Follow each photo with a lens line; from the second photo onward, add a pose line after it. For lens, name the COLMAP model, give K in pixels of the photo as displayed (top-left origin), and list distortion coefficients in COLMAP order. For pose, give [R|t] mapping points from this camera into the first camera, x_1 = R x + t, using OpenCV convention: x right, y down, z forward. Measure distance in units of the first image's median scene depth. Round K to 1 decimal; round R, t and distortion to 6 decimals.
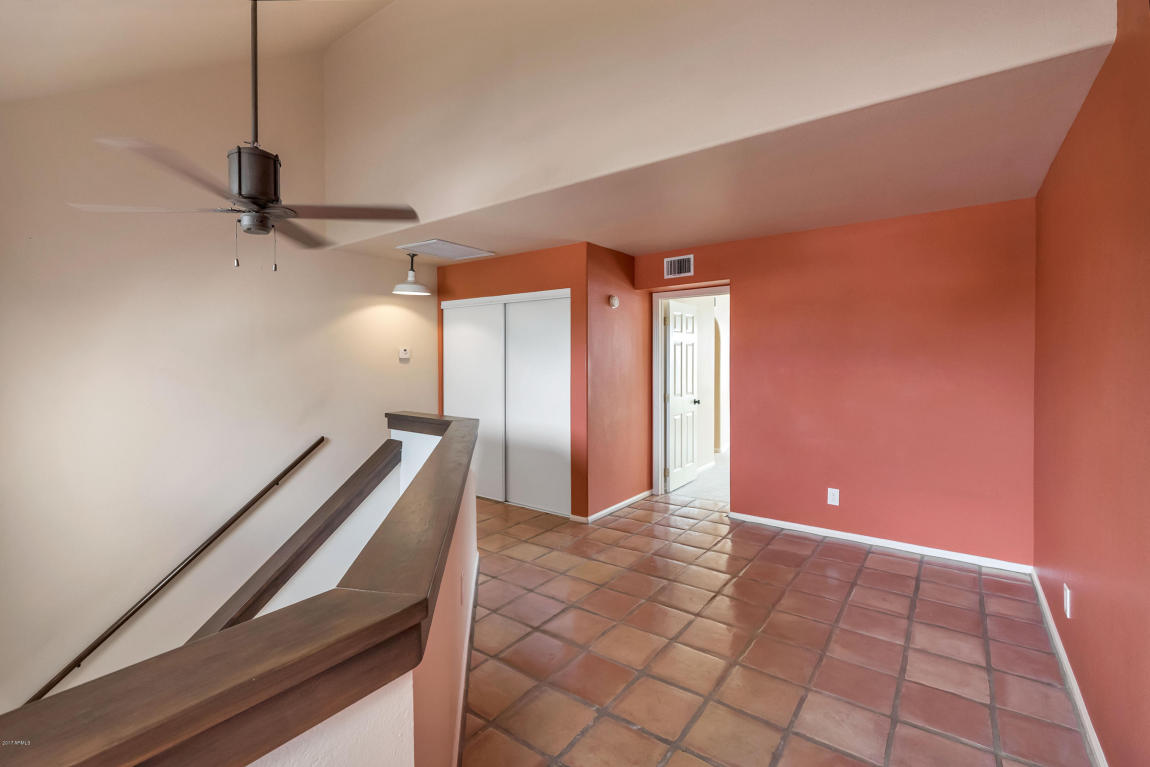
lens RADIAL K [[529.5, 0, 571.8], [0, 529.5, 367.0], [0, 0, 1]] dist [-0.000076, 0.000025]
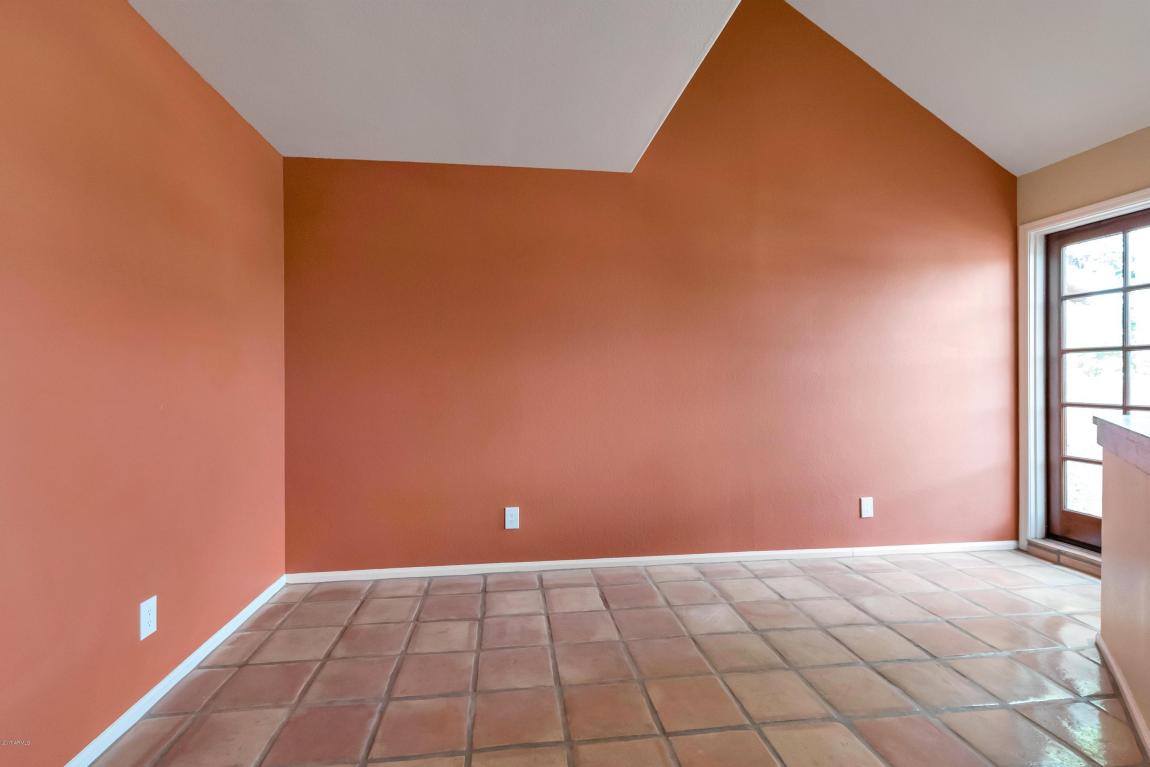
lens RADIAL K [[529.5, 0, 571.8], [0, 529.5, 367.0], [0, 0, 1]] dist [-0.000076, 0.000025]
pose [[-0.677432, 0.007875, 0.735544, -0.170458], [0.013864, 0.999902, 0.002063, 0.042460], [-0.735455, 0.011595, -0.677474, 1.682777]]
